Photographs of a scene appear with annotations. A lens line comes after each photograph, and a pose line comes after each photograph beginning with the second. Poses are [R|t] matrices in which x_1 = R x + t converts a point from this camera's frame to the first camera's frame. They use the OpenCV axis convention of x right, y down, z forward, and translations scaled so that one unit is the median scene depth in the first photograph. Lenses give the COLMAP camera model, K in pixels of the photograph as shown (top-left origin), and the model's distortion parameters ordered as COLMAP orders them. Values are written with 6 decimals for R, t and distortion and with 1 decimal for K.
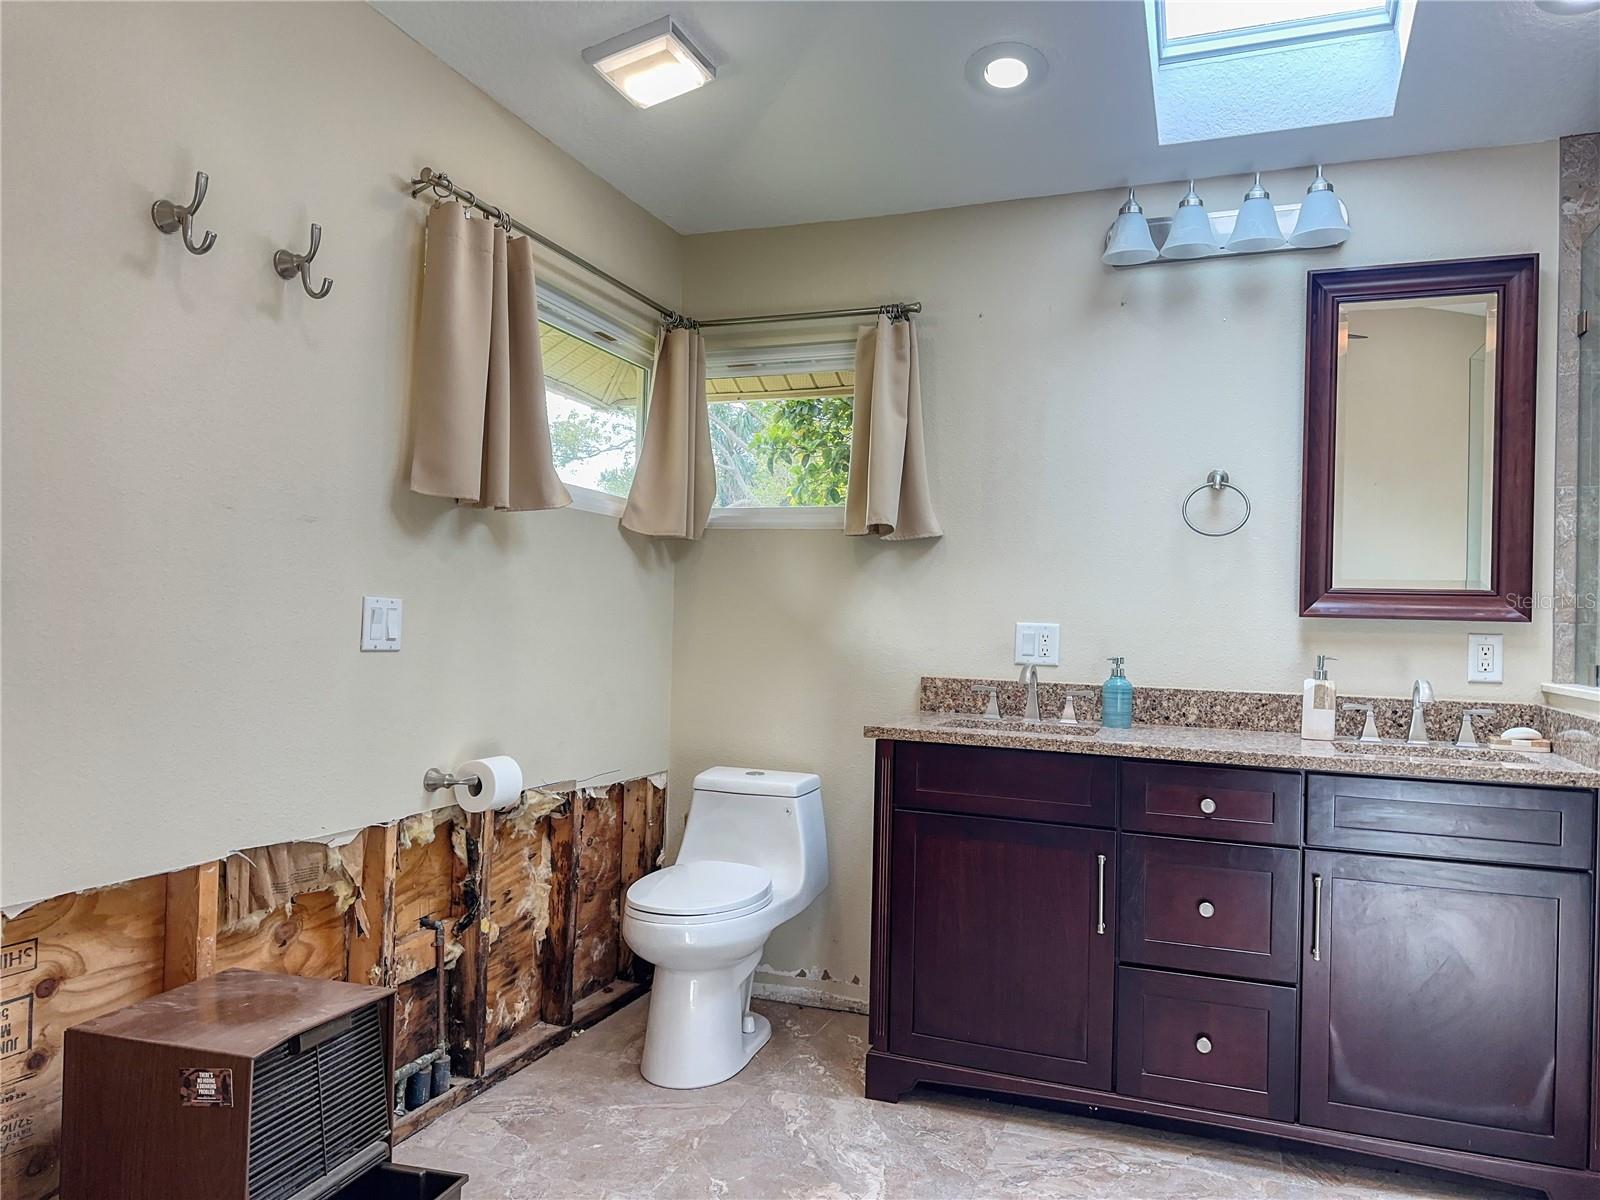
lens RADIAL K [[1118.2, 0, 799.0], [0, 1118.2, 605.7], [0, 0, 1]] dist [0.051159, -0.058866]
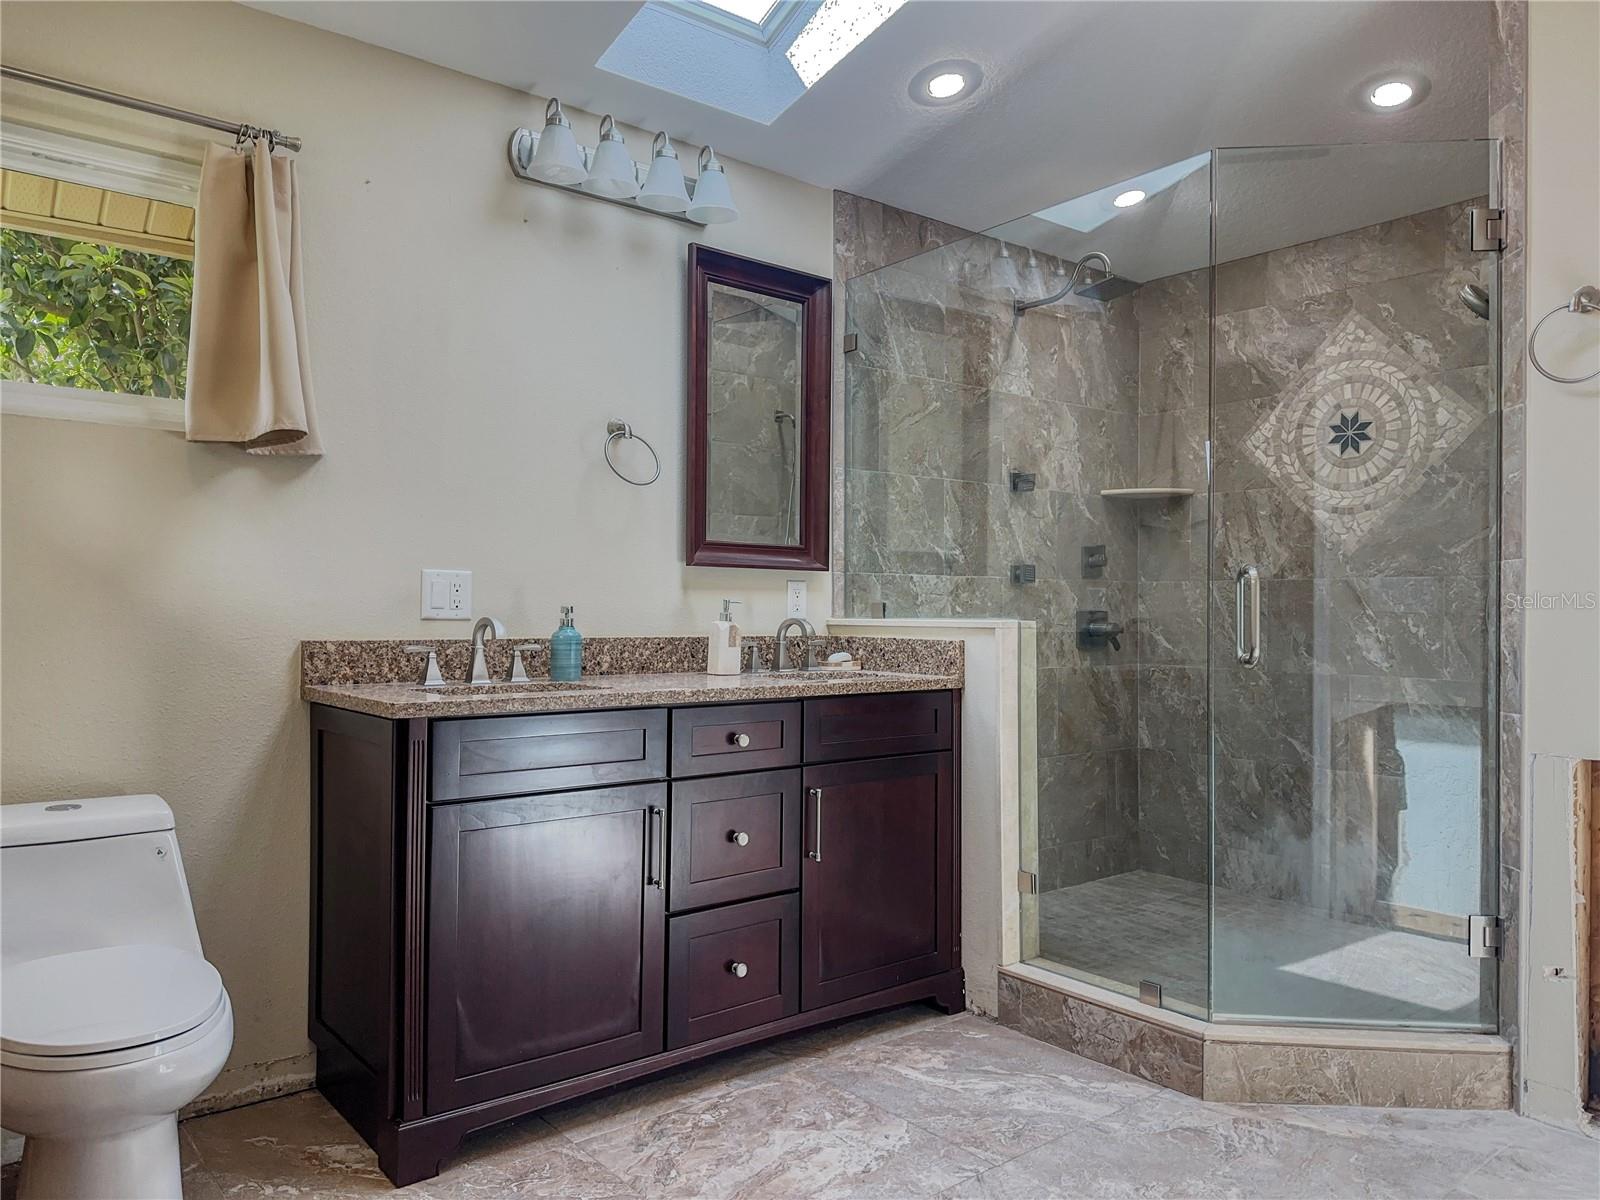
lens RADIAL K [[1118.2, 0, 799.0], [0, 1118.2, 605.7], [0, 0, 1]] dist [0.051159, -0.058866]
pose [[0.475907, -0.023953, 0.879170, -0.438391], [-0.013040, 0.999327, 0.034285, 0.010800], [-0.879399, -0.027781, 0.475274, 0.385892]]
